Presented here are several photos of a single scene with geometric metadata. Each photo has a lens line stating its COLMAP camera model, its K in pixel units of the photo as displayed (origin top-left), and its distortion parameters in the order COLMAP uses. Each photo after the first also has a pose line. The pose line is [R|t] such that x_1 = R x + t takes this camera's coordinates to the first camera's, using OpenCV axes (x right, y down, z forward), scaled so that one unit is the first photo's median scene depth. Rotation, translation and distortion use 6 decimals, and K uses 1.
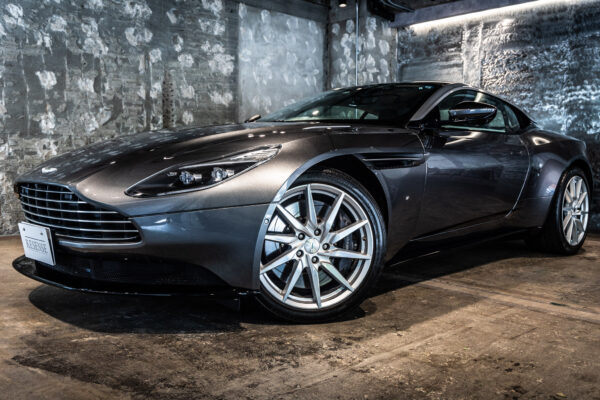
lens RADIAL K [[570.7, 0, 300.3], [0, 570.7, 202.2], [0, 0, 1]] dist [0.010075, 0.000000]
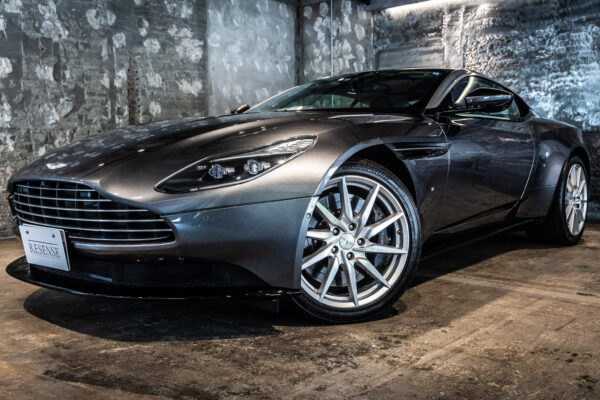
lens RADIAL K [[614.7, 0, 300.8], [0, 614.7, 201.1], [0, 0, 1]] dist [0.017308, 0.000000]
pose [[0.995535, -0.022807, 0.091601, -0.059894], [0.022525, 0.999738, 0.004108, 0.001717], [-0.091670, -0.002026, 0.995787, -0.003021]]
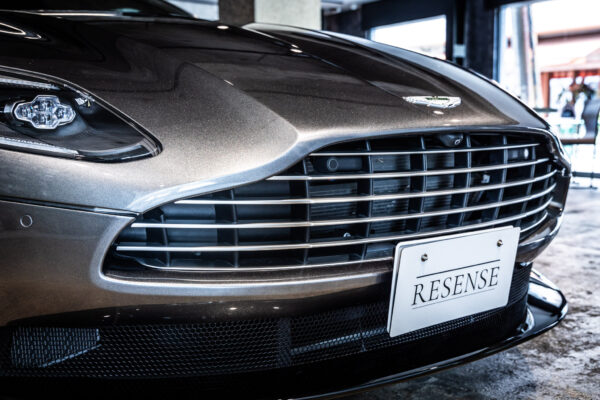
lens RADIAL K [[743.1, 0, 298.5], [0, 743.1, 203.3], [0, 0, 1]] dist [-0.005077, 0.000000]
pose [[0.113745, -0.117903, 0.986489, -0.411219], [0.089701, 0.990097, 0.107991, -0.020749], [-0.989452, 0.076206, 0.123195, 0.429867]]
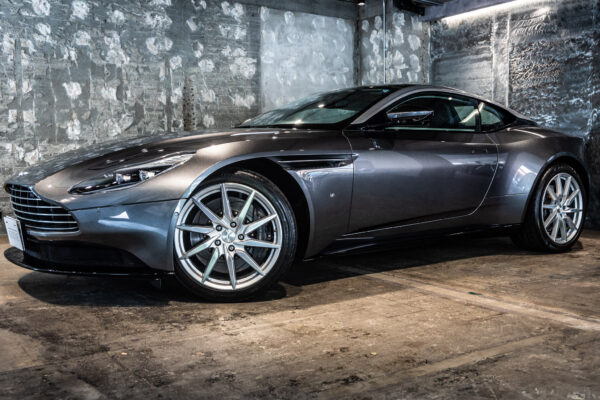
lens RADIAL K [[630.2, 0, 303.4], [0, 630.2, 199.4], [0, 0, 1]] dist [0.005360, 0.000000]
pose [[0.988055, -0.004009, -0.154048, 0.150489], [0.002686, 0.999958, -0.008797, 0.005437], [0.154076, 0.008279, 0.988024, -0.102407]]
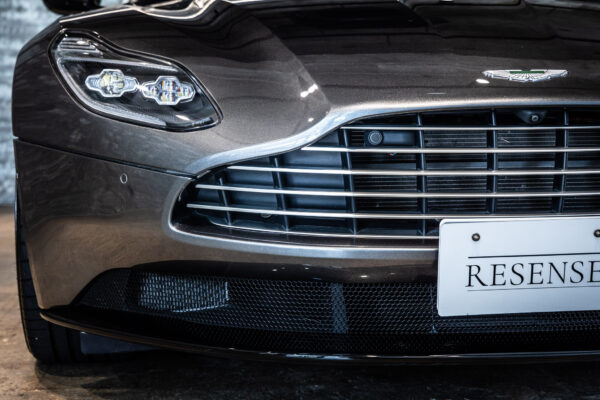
lens RADIAL K [[1040.7, 0, 298.8], [0, 1040.7, 197.7], [0, 0, 1]] dist [0.042829, 0.000000]
pose [[0.623320, -0.077909, 0.778076, -0.451361], [0.075958, 0.996351, 0.038915, -0.005261], [-0.778269, 0.034845, 0.626963, 0.282530]]
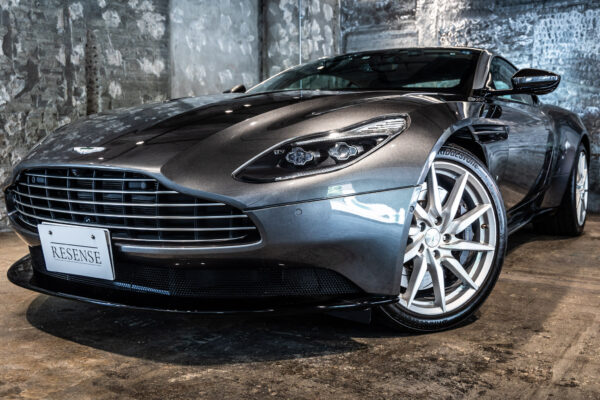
lens RADIAL K [[630.2, 0, 299.8], [0, 630.2, 198.8], [0, 0, 1]] dist [0.005360, 0.000000]
pose [[0.974379, -0.031729, 0.222665, -0.148498], [0.028634, 0.999443, 0.017118, -0.000041], [-0.223084, -0.010304, 0.974745, 0.064497]]
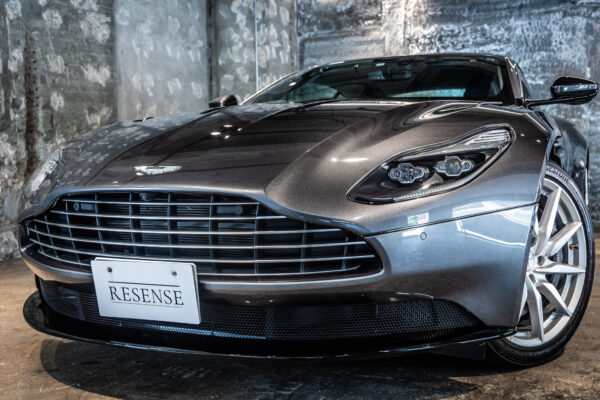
lens RADIAL K [[695.0, 0, 298.4], [0, 695.0, 200.4], [0, 0, 1]] dist [0.008565, 0.000000]
pose [[0.933990, -0.045170, 0.354431, -0.233346], [0.051564, 0.998633, -0.008610, -0.003726], [-0.353558, 0.026317, 0.935042, 0.104584]]
